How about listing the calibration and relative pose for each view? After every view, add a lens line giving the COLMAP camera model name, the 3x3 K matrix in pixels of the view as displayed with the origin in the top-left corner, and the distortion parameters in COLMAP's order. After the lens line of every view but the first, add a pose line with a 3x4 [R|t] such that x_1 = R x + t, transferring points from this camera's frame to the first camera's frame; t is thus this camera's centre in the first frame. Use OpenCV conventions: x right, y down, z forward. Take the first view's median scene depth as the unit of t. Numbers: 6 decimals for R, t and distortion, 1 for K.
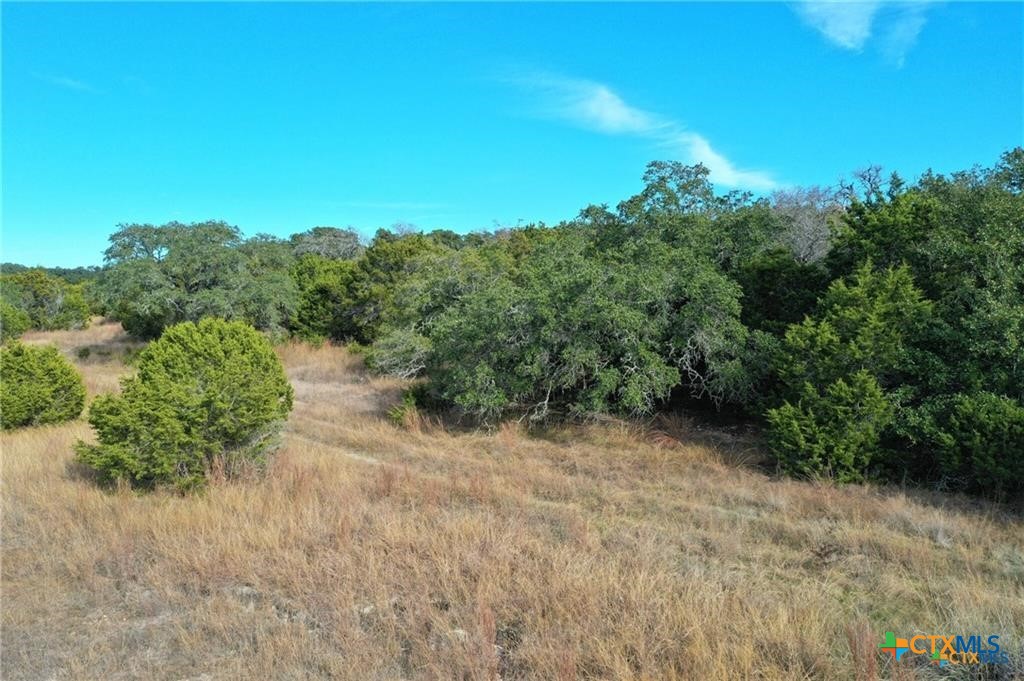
lens RADIAL K [[806.7, 0, 512.0], [0, 806.7, 340.5], [0, 0, 1]] dist [0.008404, 0.000240]
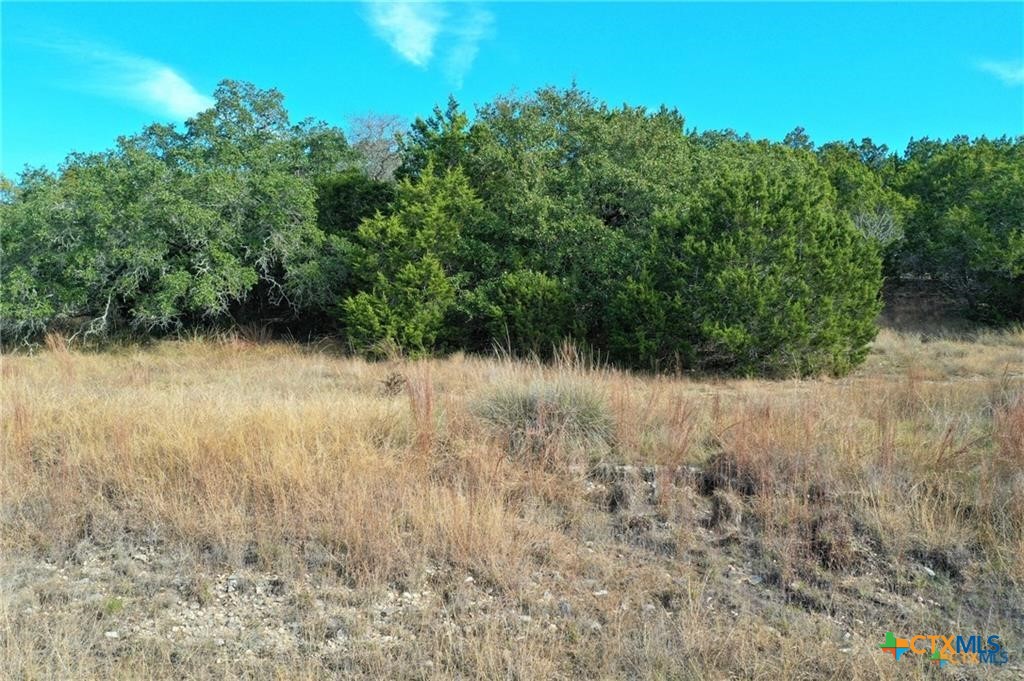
lens RADIAL K [[806.7, 0, 512.0], [0, 806.7, 340.5], [0, 0, 1]] dist [0.008404, 0.000240]
pose [[0.874578, -0.023189, 0.484330, 0.003924], [0.023227, 0.999713, 0.005923, 0.139209], [-0.484328, 0.006069, 0.874865, -0.005350]]
